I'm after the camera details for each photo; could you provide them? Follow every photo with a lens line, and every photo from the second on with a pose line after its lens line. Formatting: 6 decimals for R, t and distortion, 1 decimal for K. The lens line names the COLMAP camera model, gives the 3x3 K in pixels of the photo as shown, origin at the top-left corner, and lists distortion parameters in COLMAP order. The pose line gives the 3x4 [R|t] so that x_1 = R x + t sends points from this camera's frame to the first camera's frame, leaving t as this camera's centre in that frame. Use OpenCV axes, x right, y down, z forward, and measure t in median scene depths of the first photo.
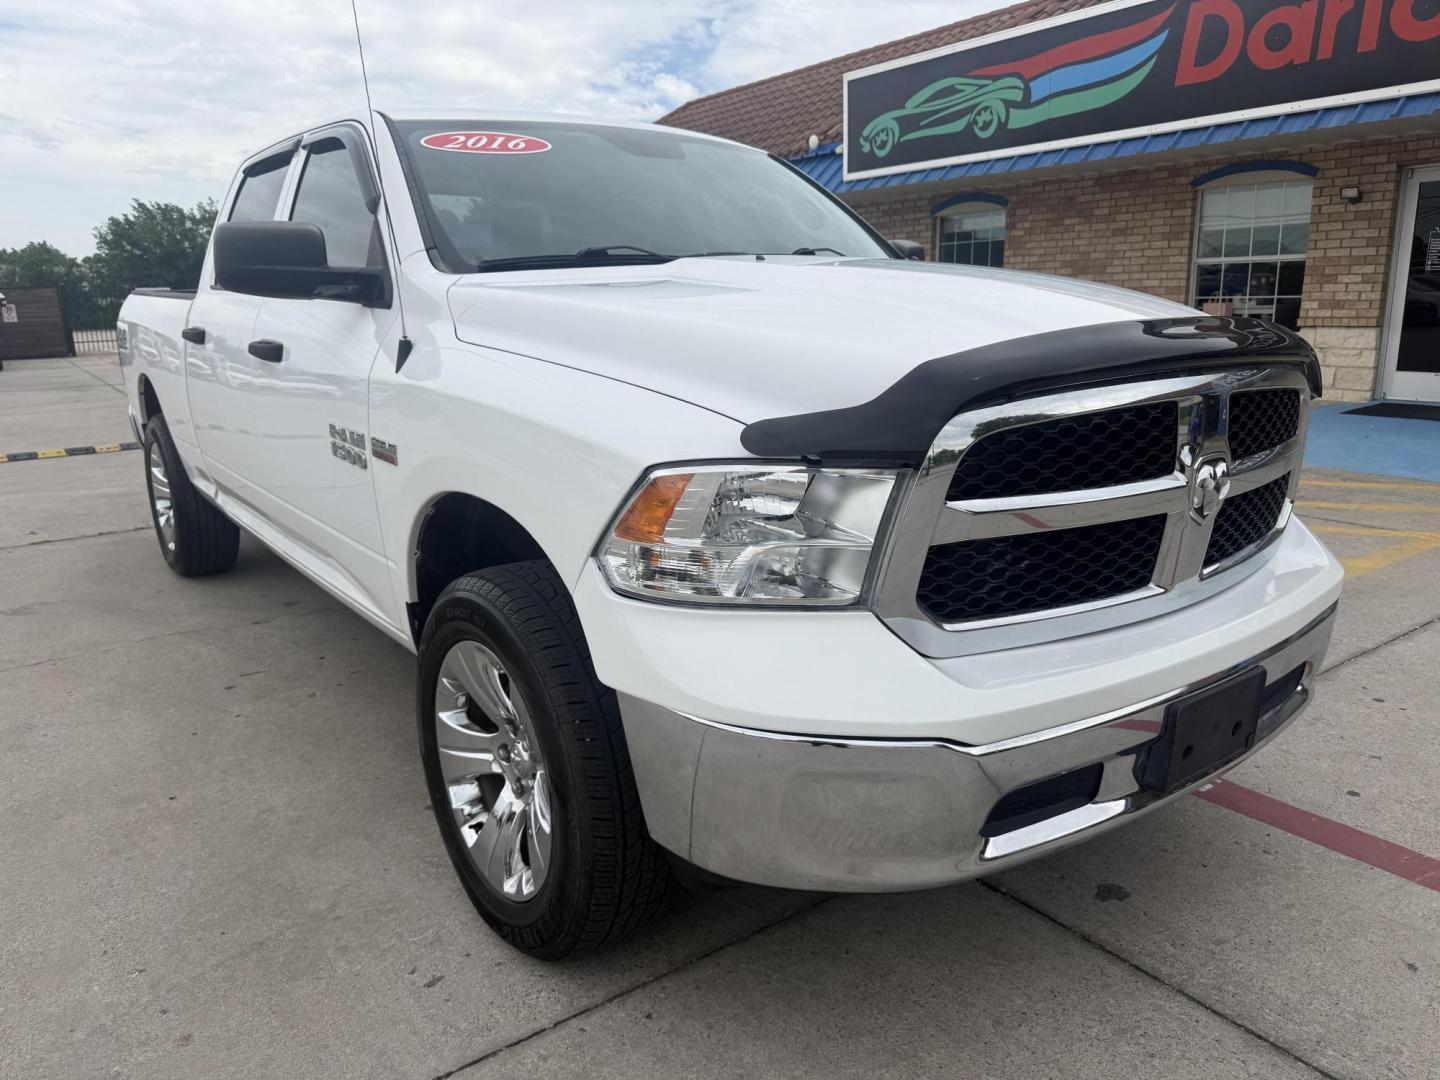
lens RADIAL K [[1035.2, 0, 721.6], [0, 1035.2, 536.8], [0, 0, 1]] dist [0.002122, -0.006560]
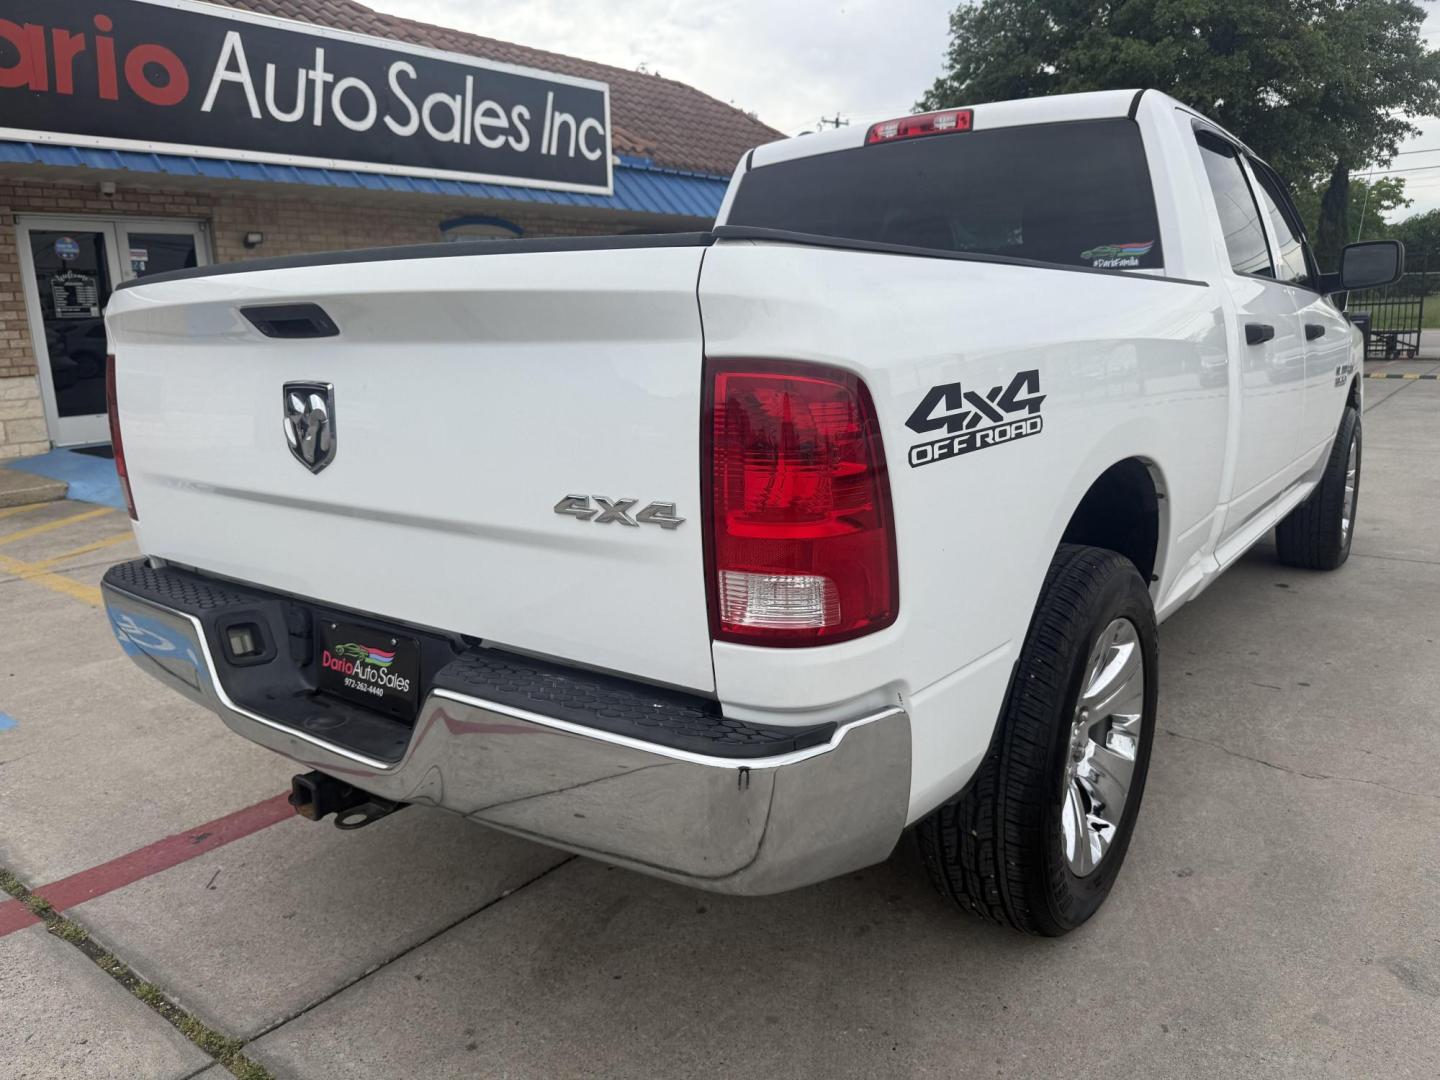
lens RADIAL K [[1035.2, 0, 721.6], [0, 1035.2, 536.8], [0, 0, 1]] dist [0.002122, -0.006560]
pose [[-0.299850, -0.174632, 0.937867, -0.419109], [0.243631, 0.936486, 0.252267, -0.128483], [-0.922353, 0.304135, -0.238259, 0.591335]]
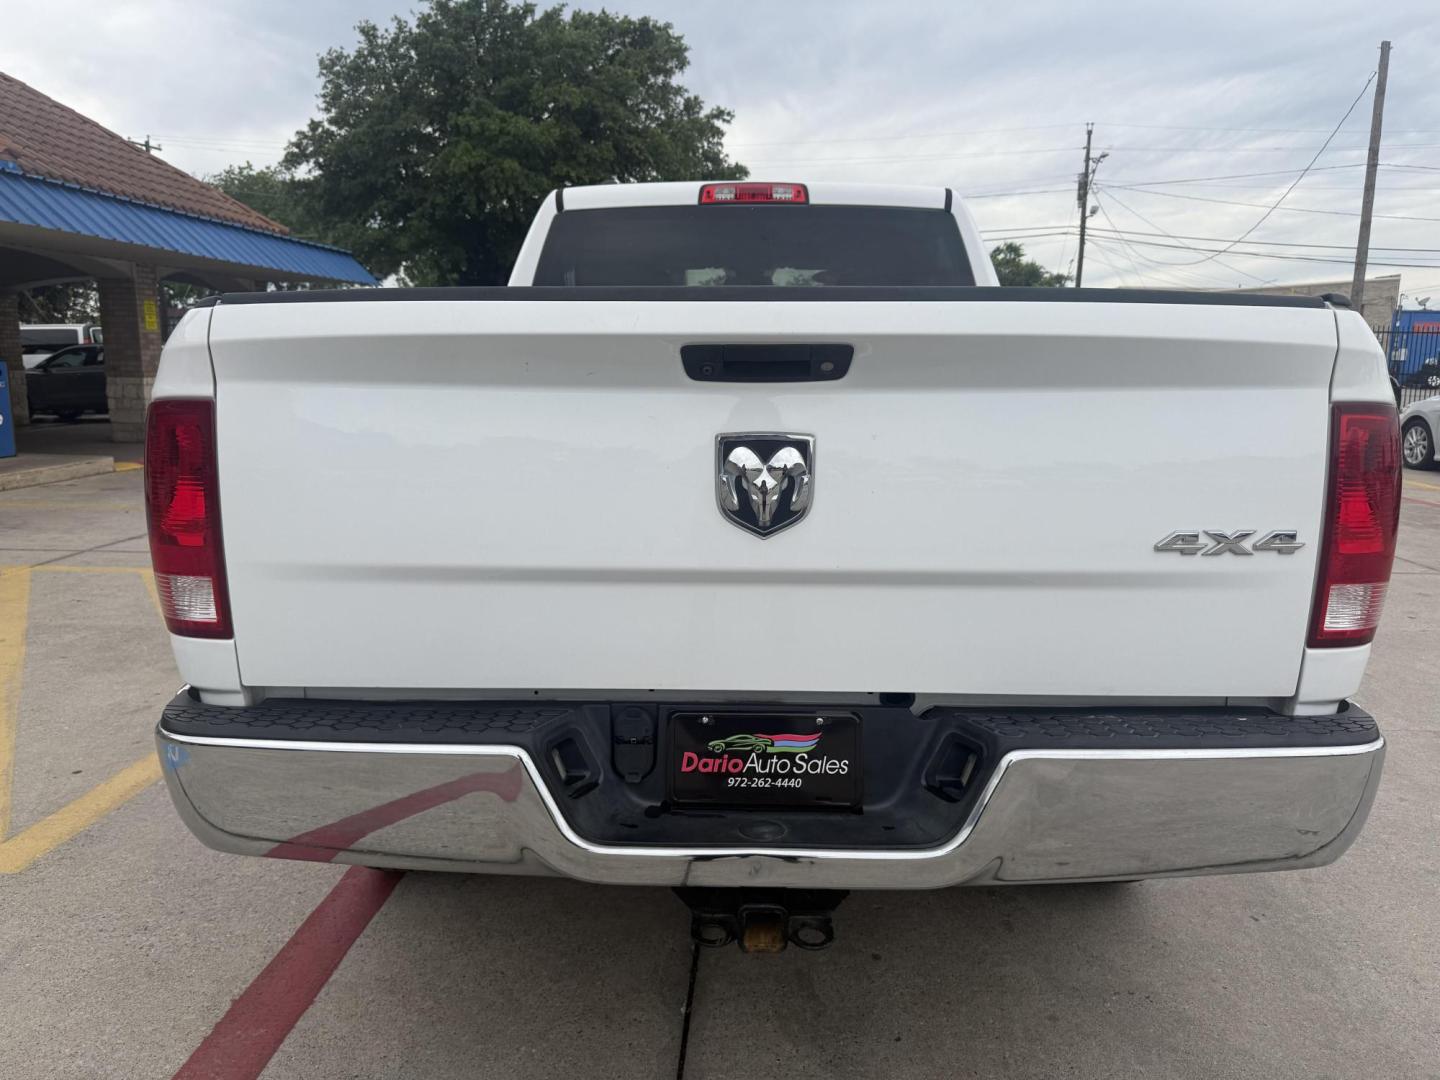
lens RADIAL K [[1020.8, 0, 724.6], [0, 1020.8, 537.5], [0, 0, 1]] dist [0.054130, -0.060128]
pose [[-0.799025, -0.088717, 0.594717, -0.332106], [0.144074, 0.931998, 0.332600, -0.155979], [-0.583782, 0.351439, -0.731908, 0.700837]]
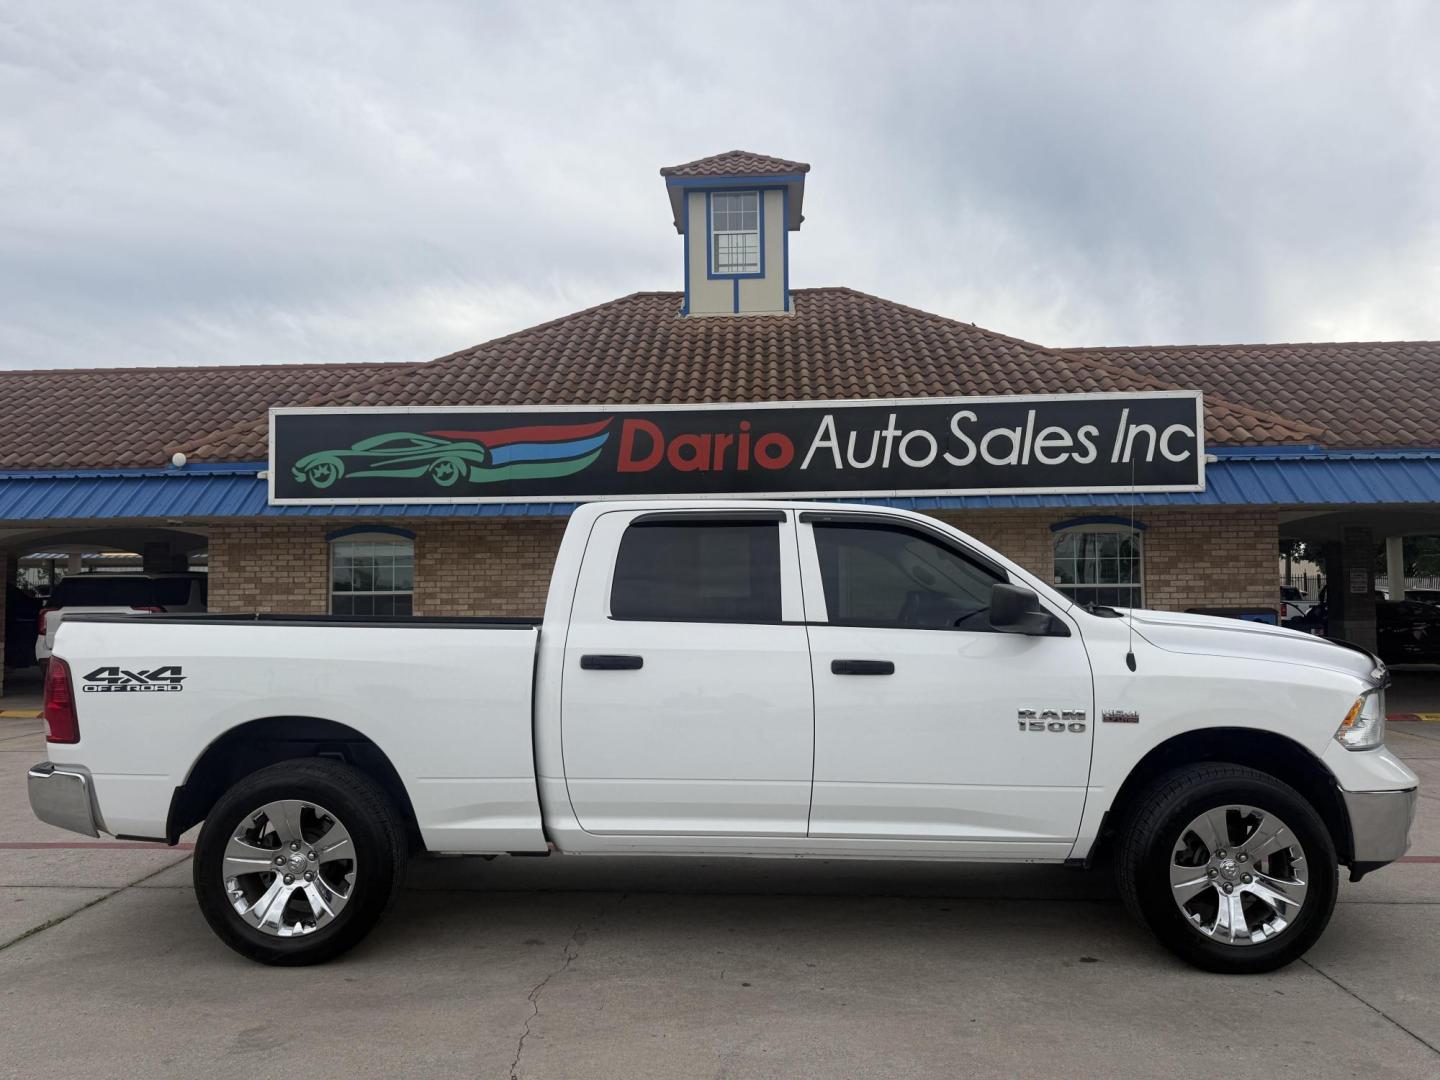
lens RADIAL K [[1020.8, 0, 724.6], [0, 1020.8, 537.5], [0, 0, 1]] dist [0.054130, -0.060128]
pose [[0.605983, 0.062026, 0.793055, -0.475850], [0.173412, 0.962677, -0.207799, -0.029408], [-0.776346, 0.263448, 0.572611, 0.096182]]
